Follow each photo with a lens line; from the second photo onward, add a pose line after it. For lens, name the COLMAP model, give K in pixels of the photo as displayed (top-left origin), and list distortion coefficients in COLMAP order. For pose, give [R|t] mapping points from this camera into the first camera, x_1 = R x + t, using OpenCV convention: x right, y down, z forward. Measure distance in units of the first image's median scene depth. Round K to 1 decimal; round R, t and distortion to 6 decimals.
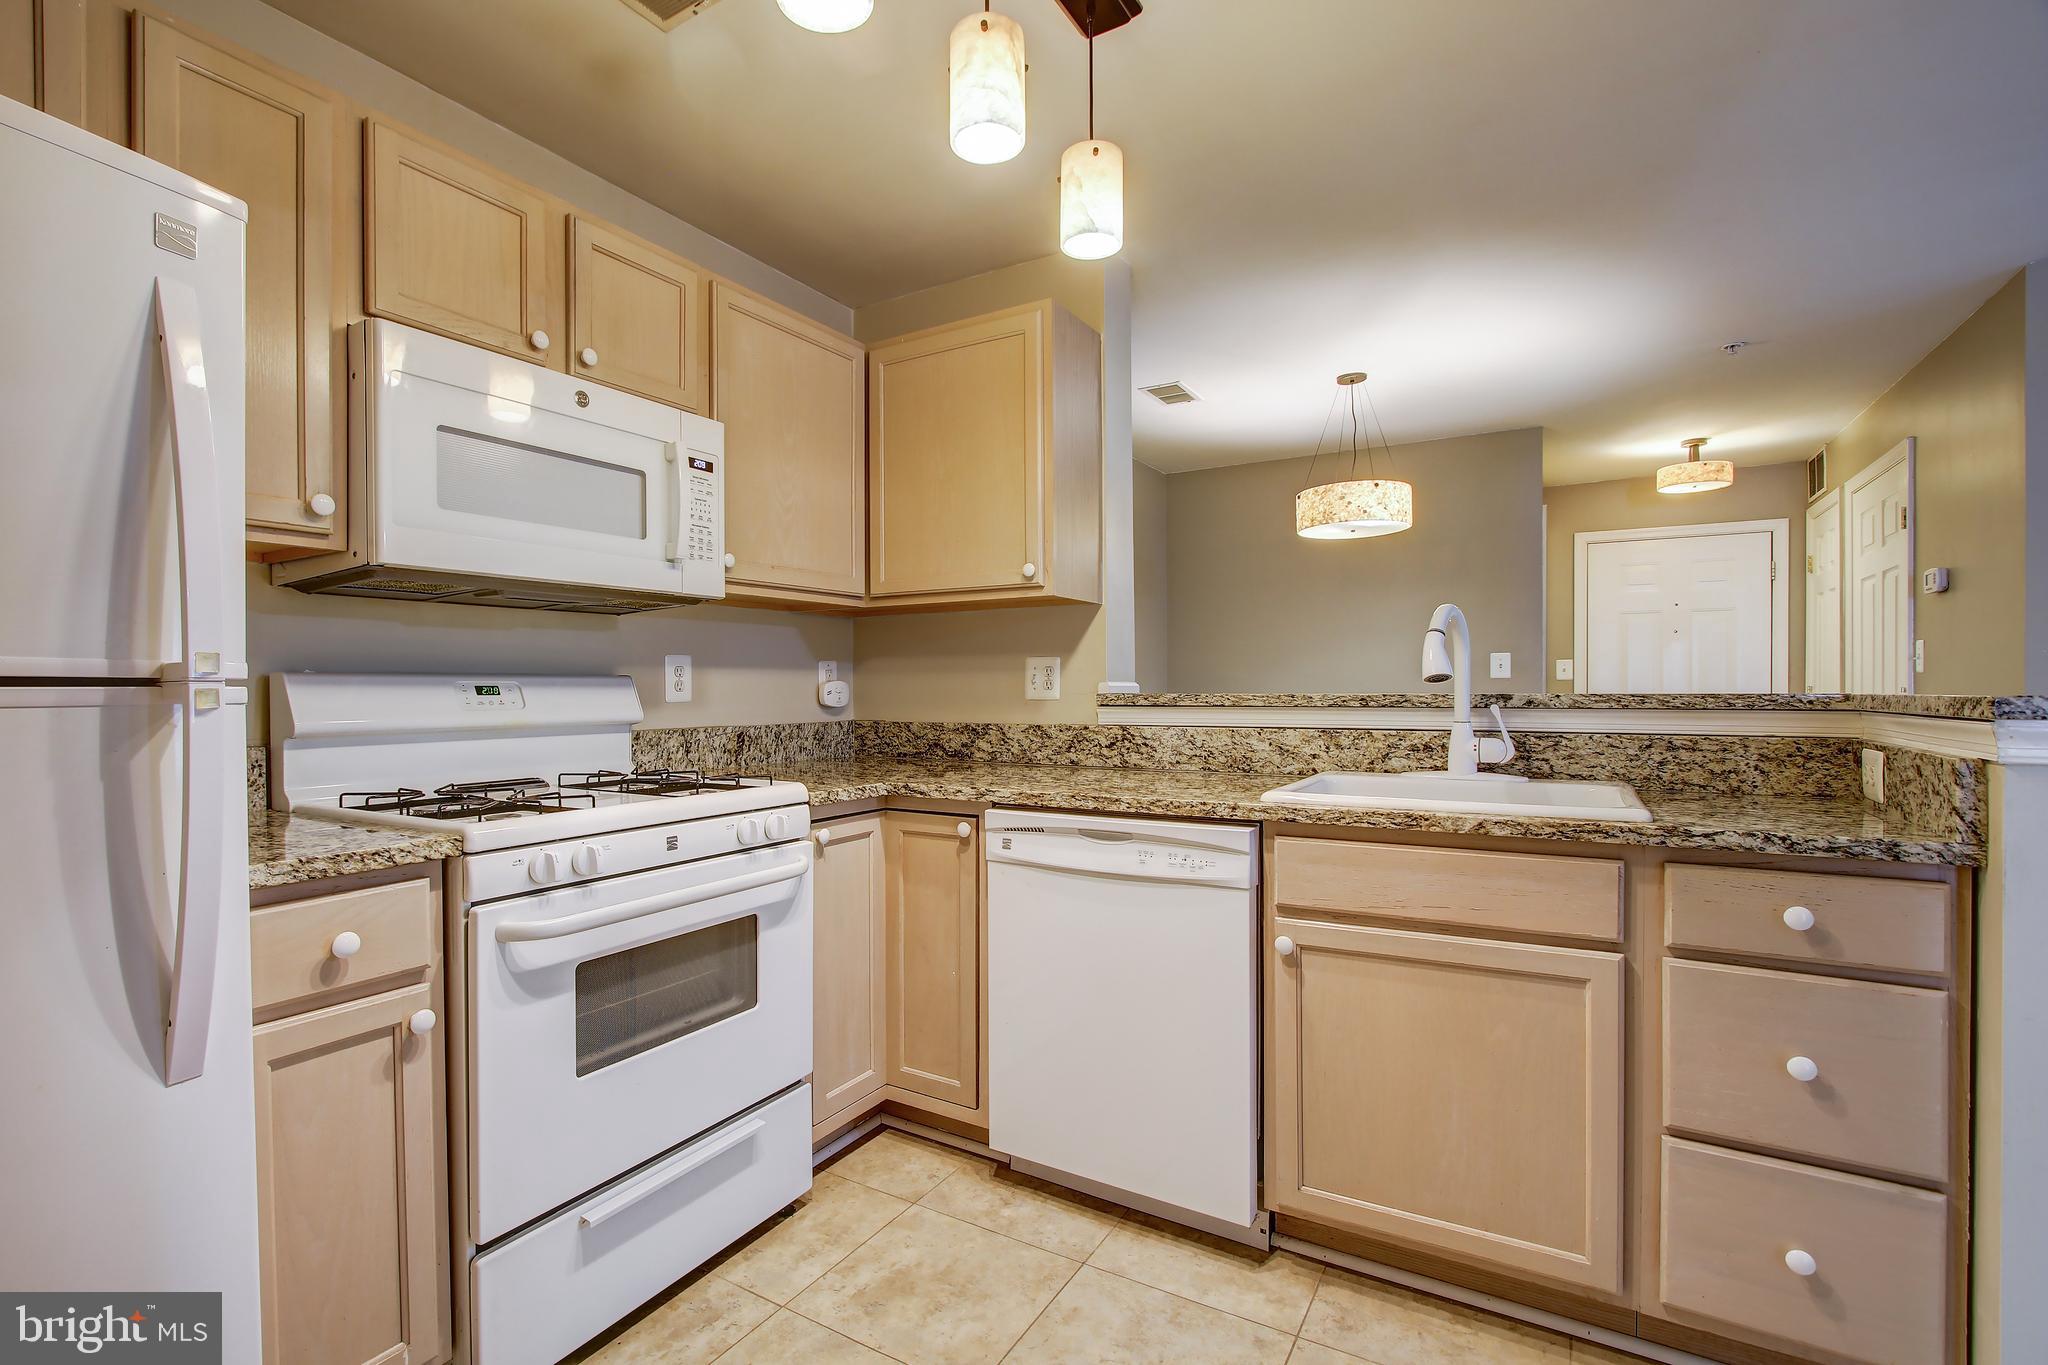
lens RADIAL K [[938.7, 0, 974.0], [0, 938.7, 695.5], [0, 0, 1]] dist [-0.020352, 0.003719]
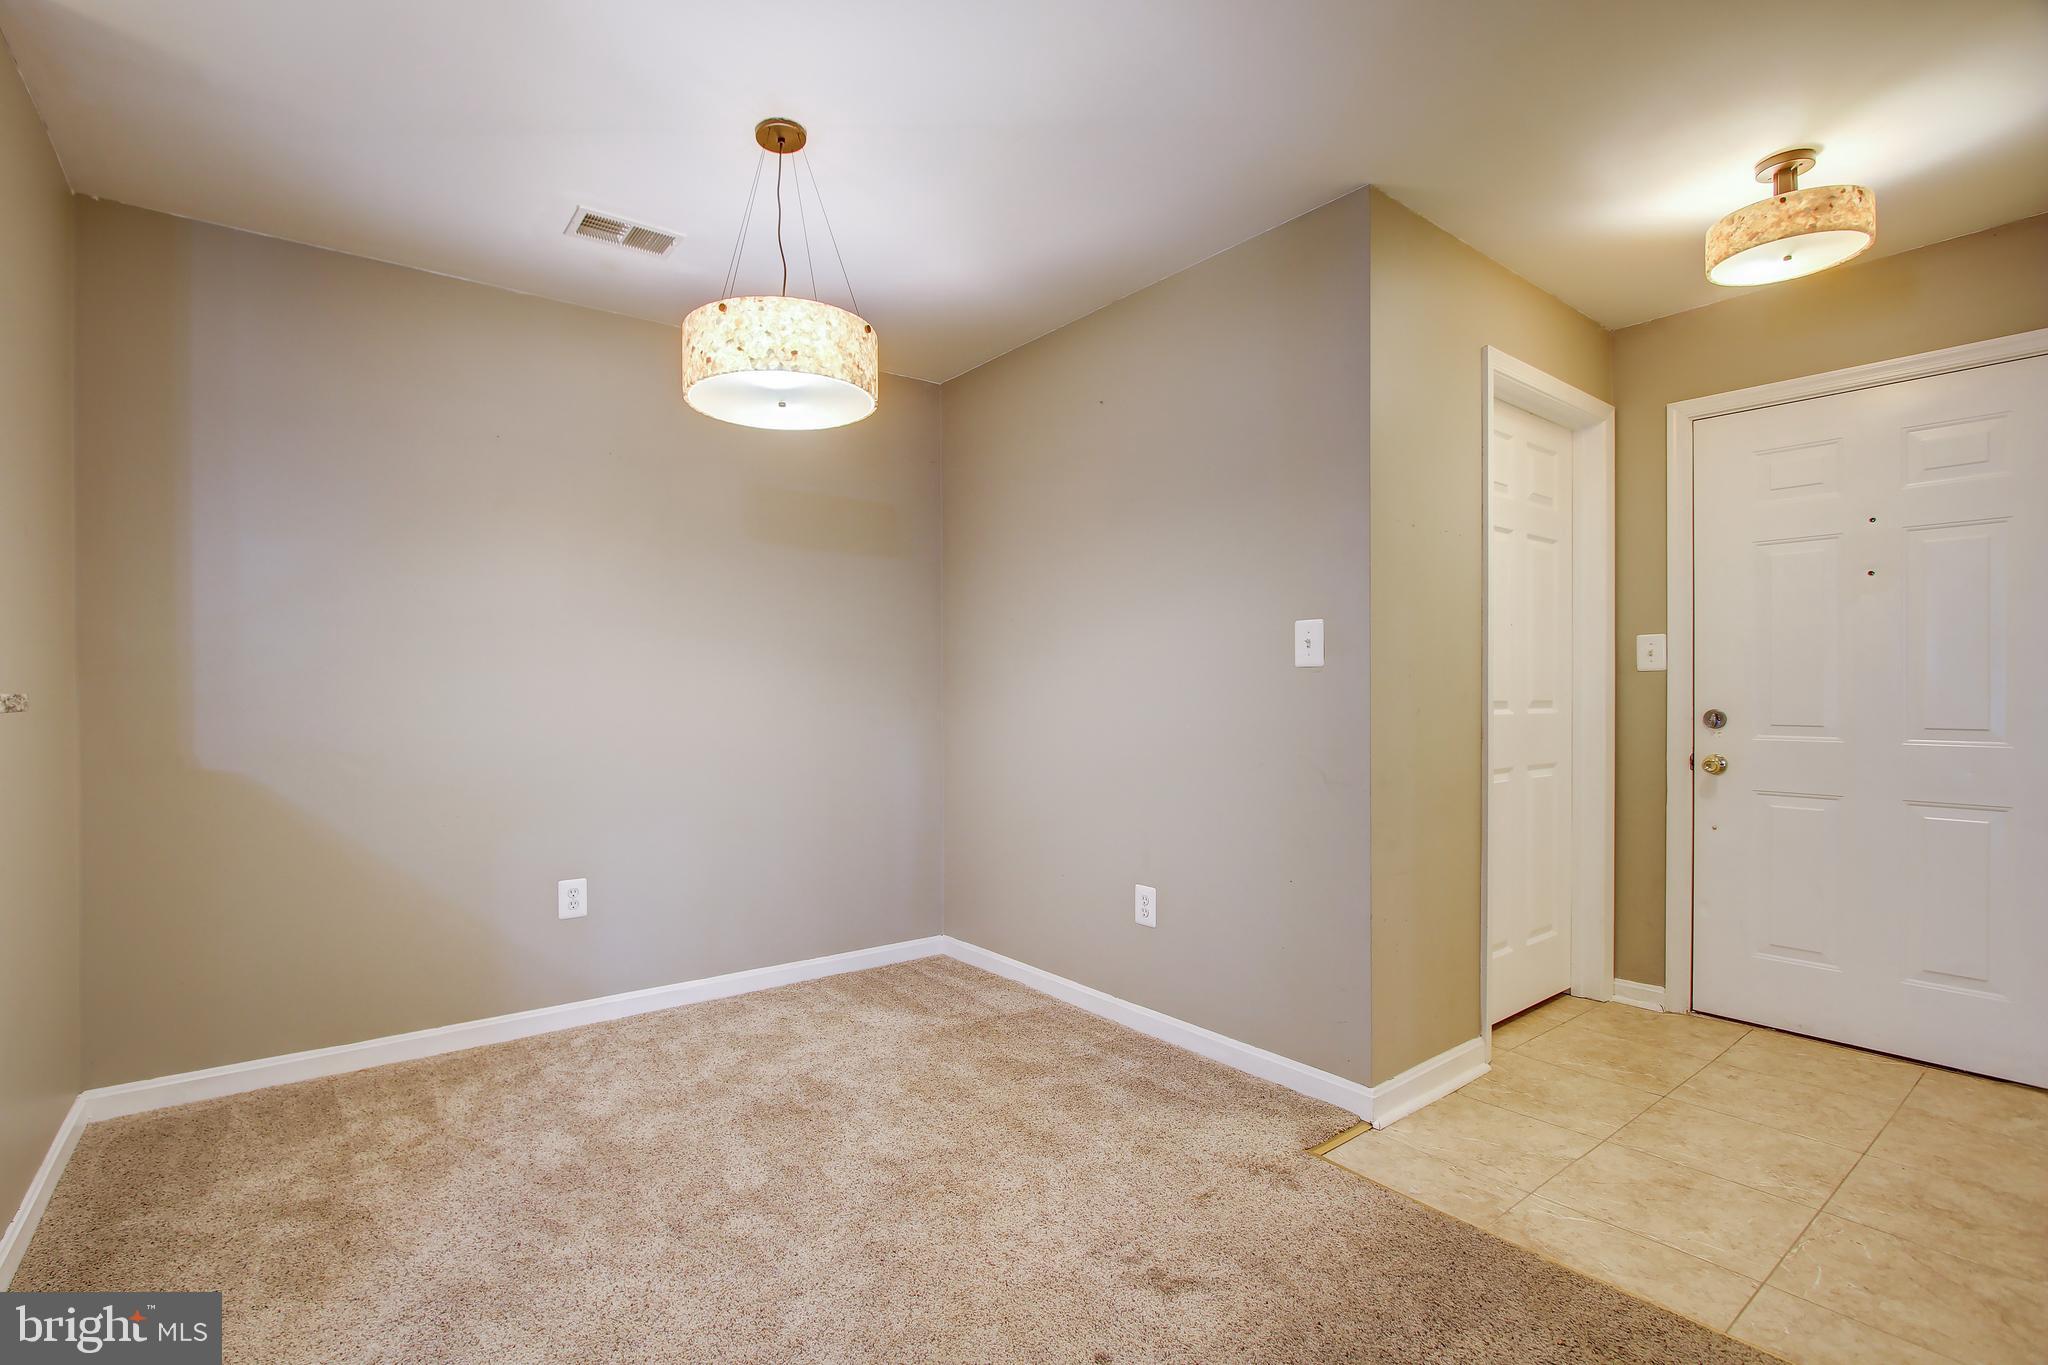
lens RADIAL K [[938.7, 0, 965.9], [0, 938.7, 693.7], [0, 0, 1]] dist [-0.020352, 0.003719]
pose [[0.927579, 0.000603, -0.373627, 1.301894], [-0.001595, 0.999996, -0.002346, -0.002697], [0.373624, 0.002772, 0.927576, 0.943622]]
